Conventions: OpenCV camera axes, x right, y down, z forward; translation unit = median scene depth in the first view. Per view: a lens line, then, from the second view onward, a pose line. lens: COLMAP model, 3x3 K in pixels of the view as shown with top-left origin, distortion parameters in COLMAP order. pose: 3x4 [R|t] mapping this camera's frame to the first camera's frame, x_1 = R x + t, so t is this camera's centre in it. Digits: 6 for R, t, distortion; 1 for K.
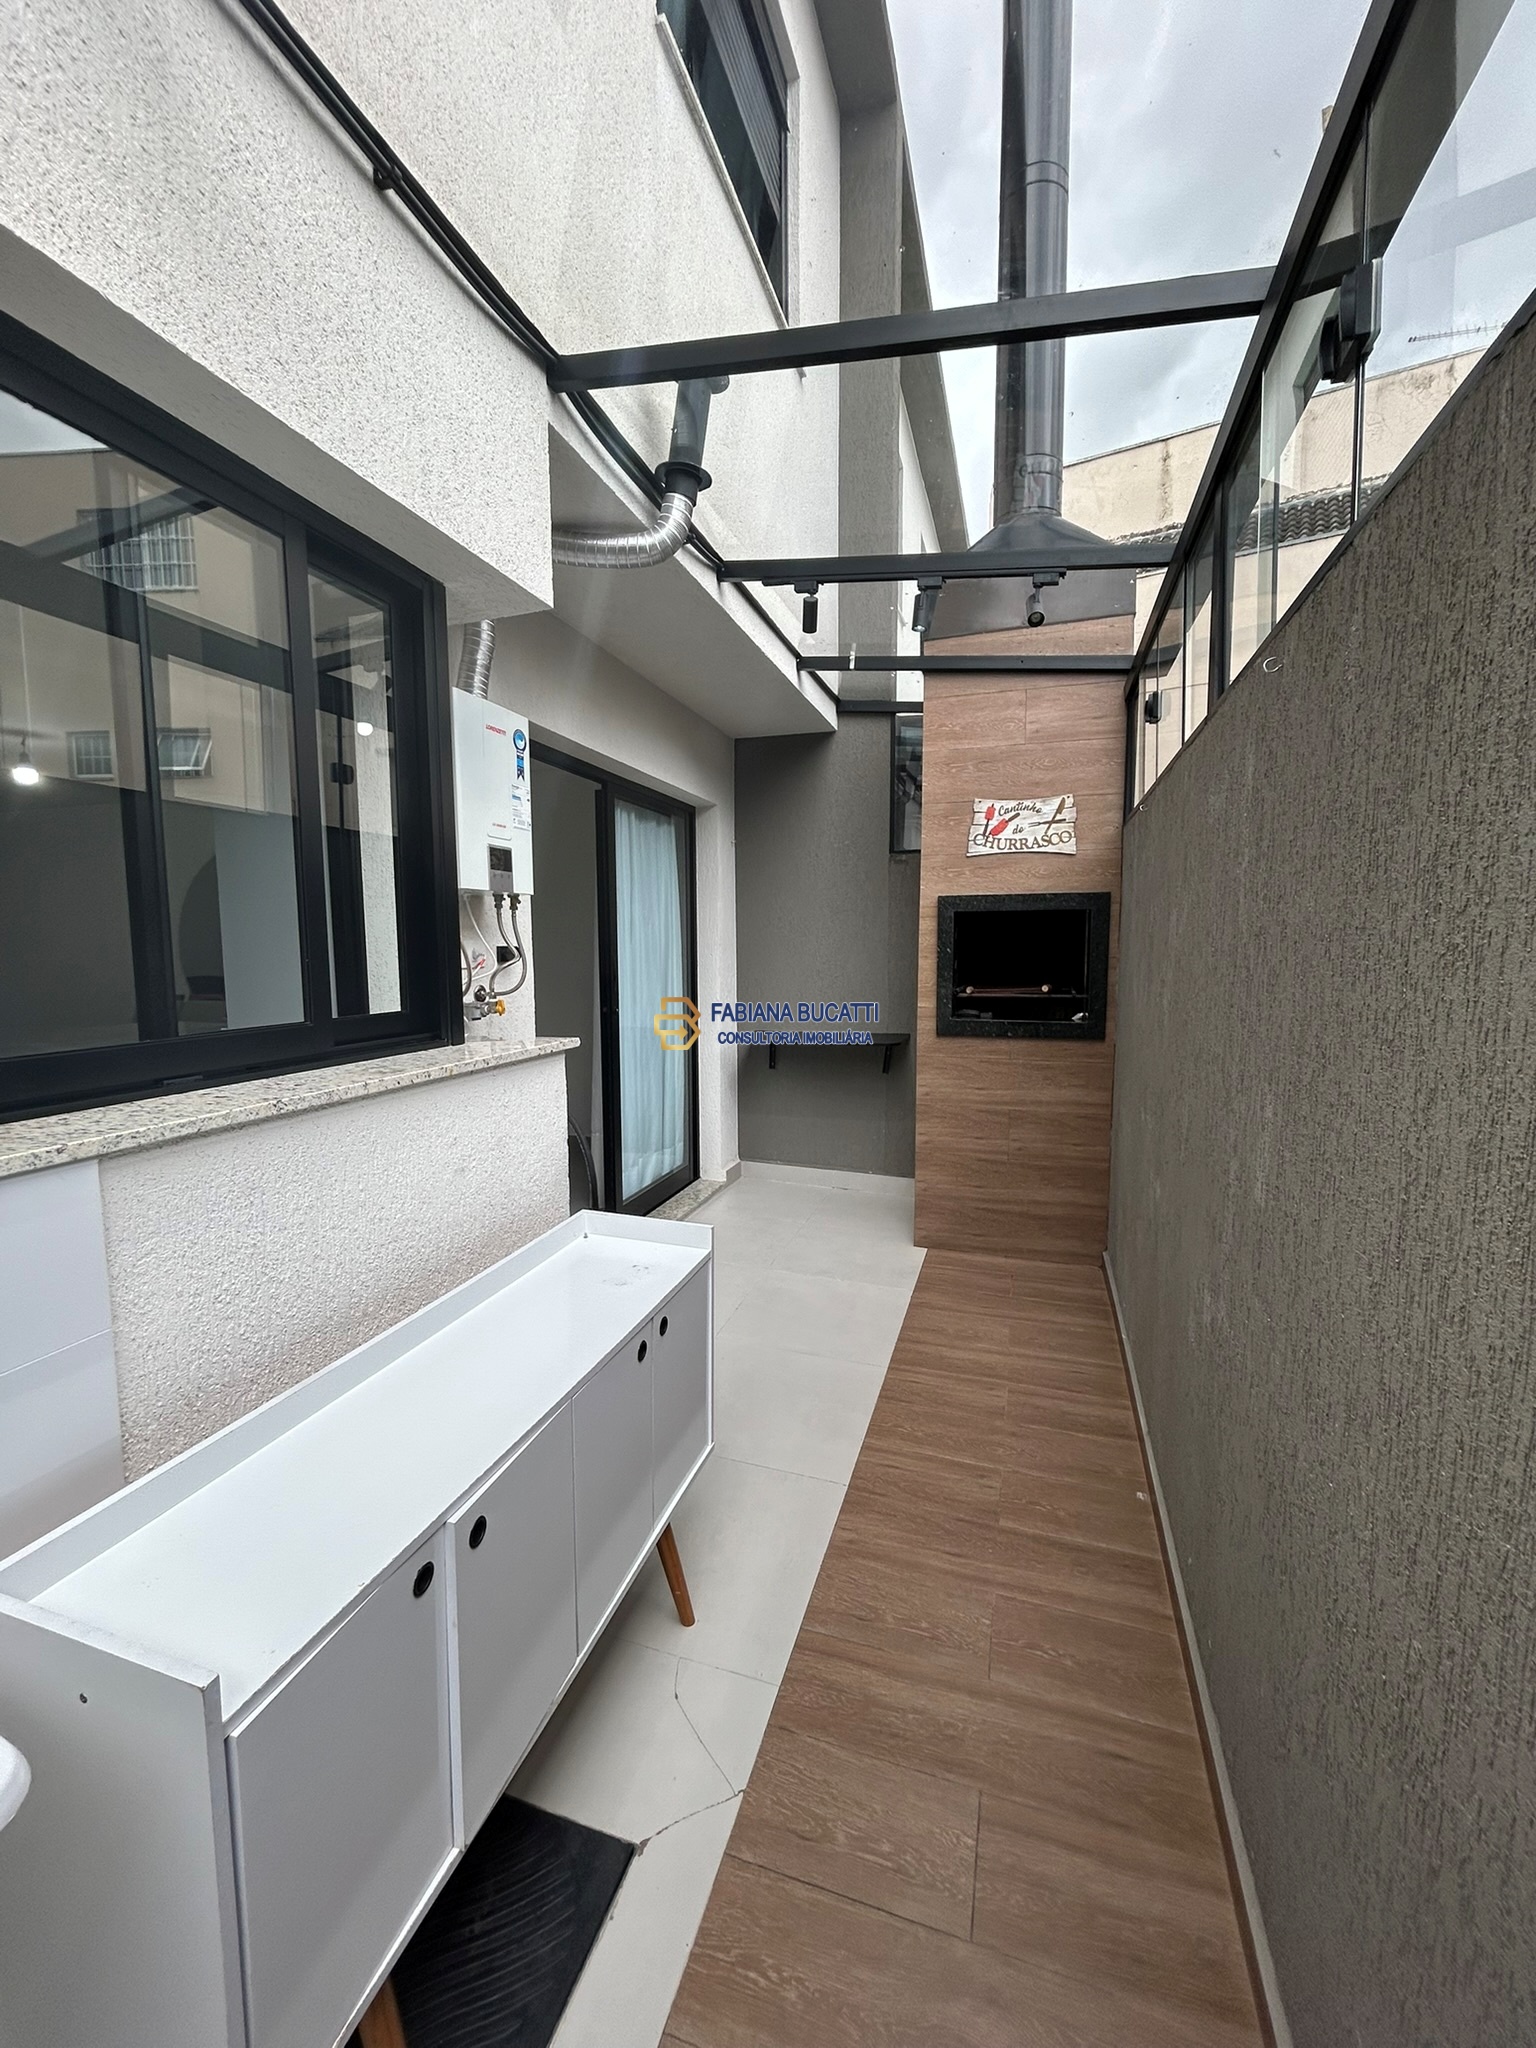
lens RADIAL K [[827.2, 0, 760.1], [0, 827.2, 1017.5], [0, 0, 1]] dist [0.000132, 0.000910]
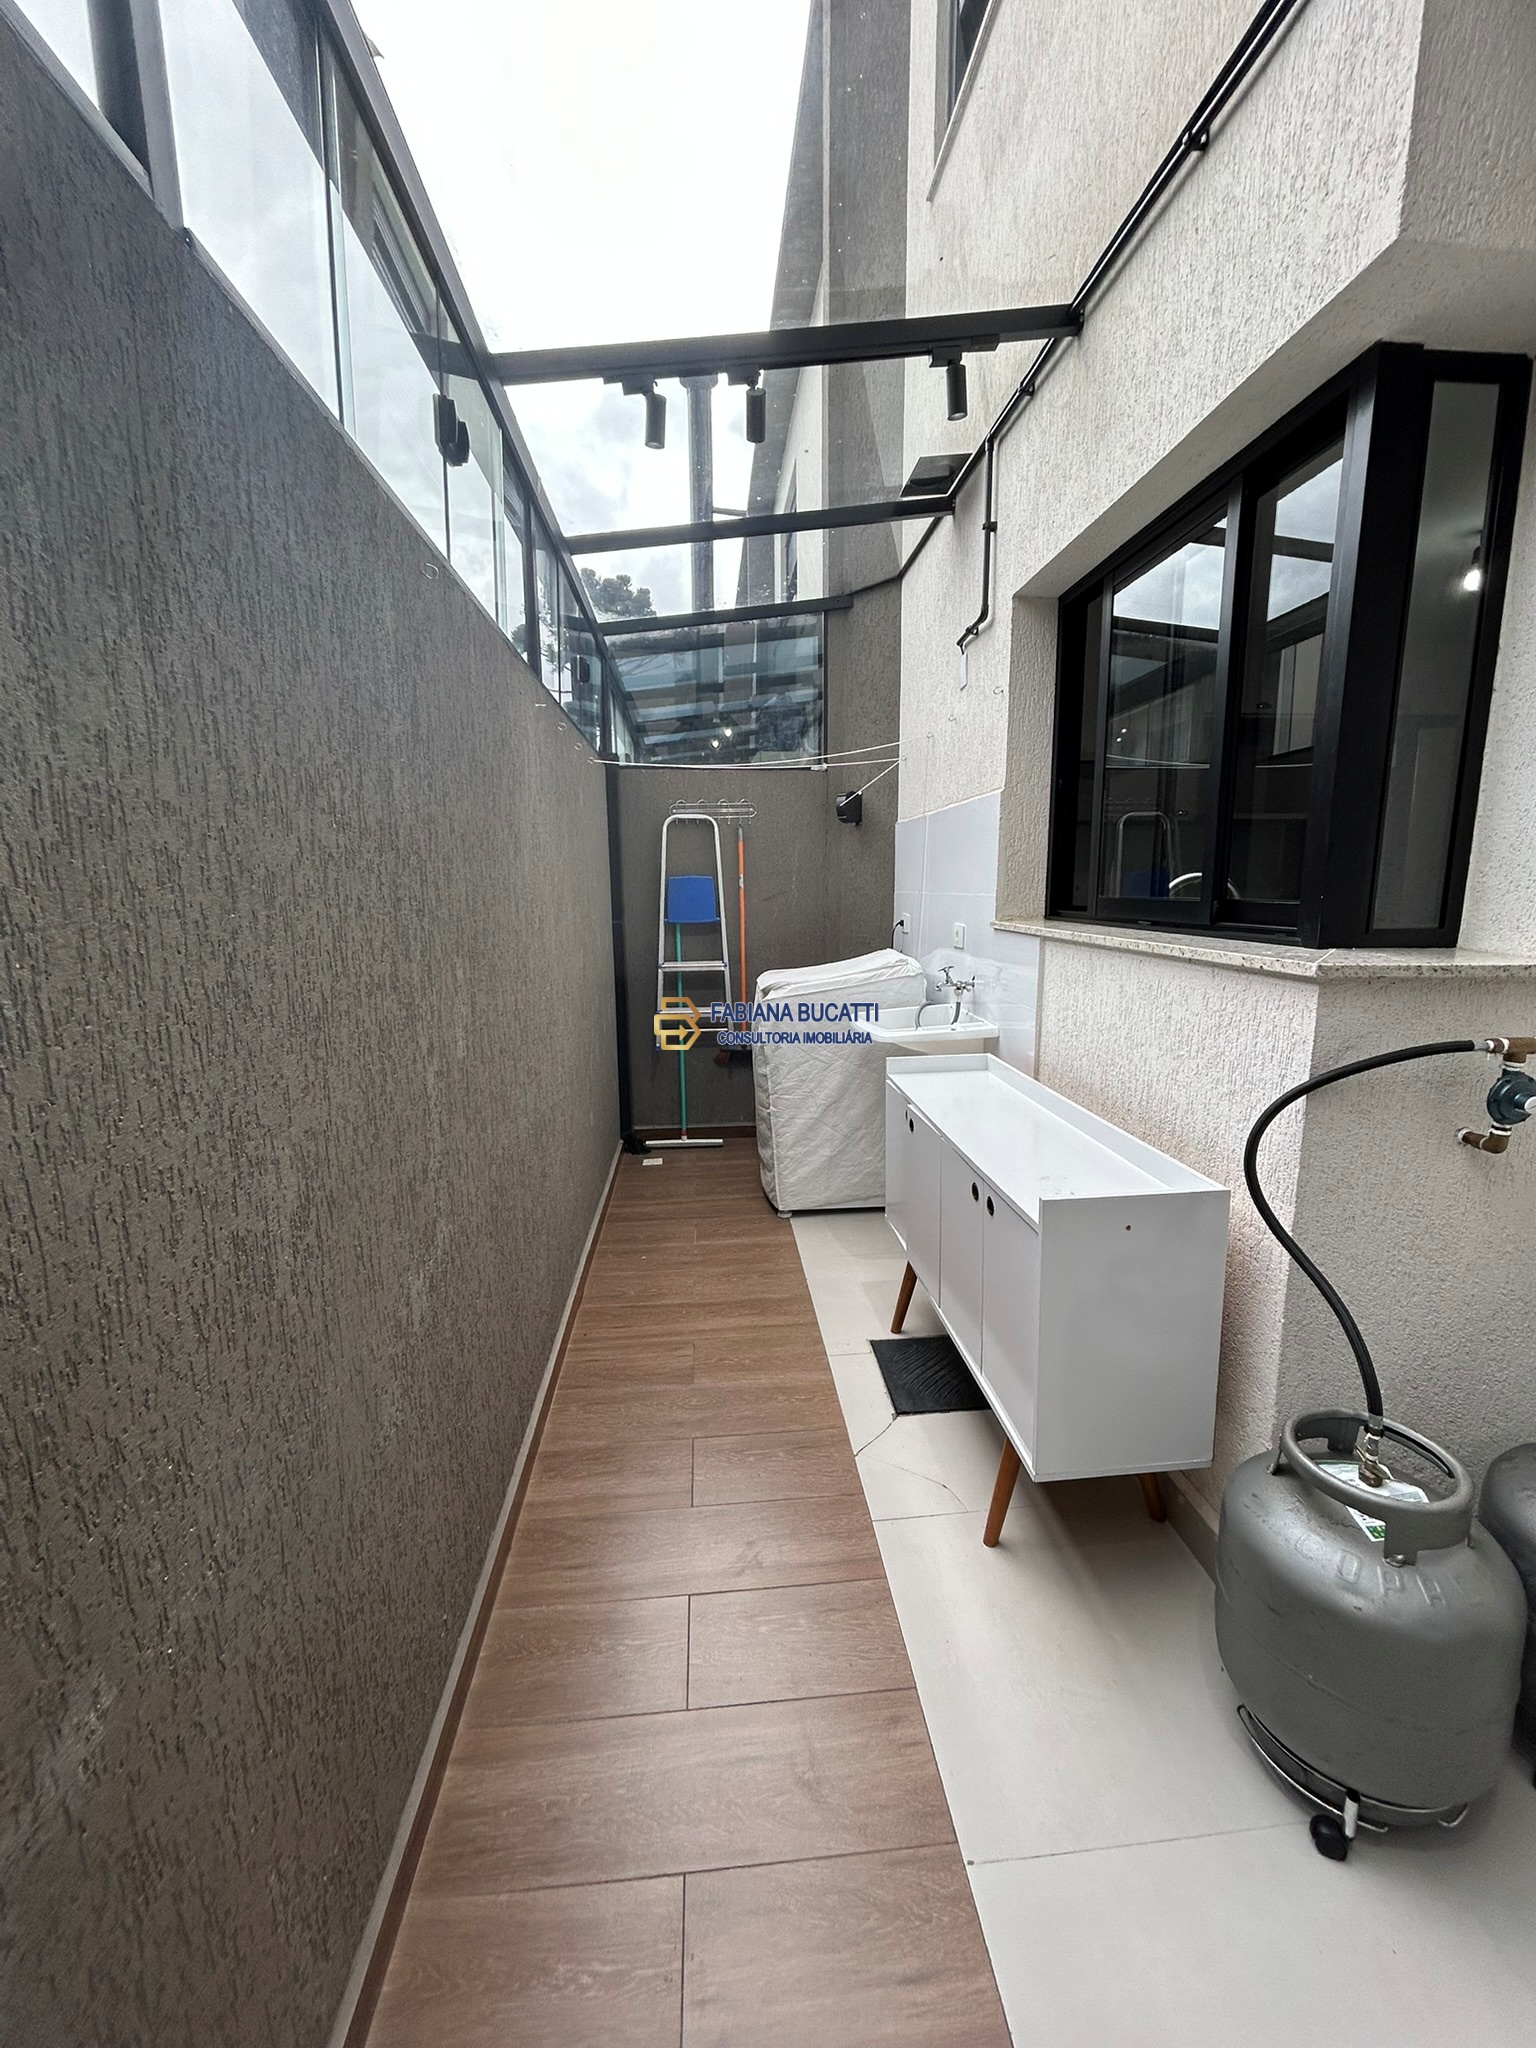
lens RADIAL K [[827.2, 0, 773.1], [0, 827.2, 1017.8], [0, 0, 1]] dist [0.000132, 0.000910]
pose [[-0.924879, 0.069280, -0.373898, 0.579283], [-0.023517, 0.970960, 0.238082, -0.109943], [0.379535, 0.228990, -0.896391, 2.045718]]
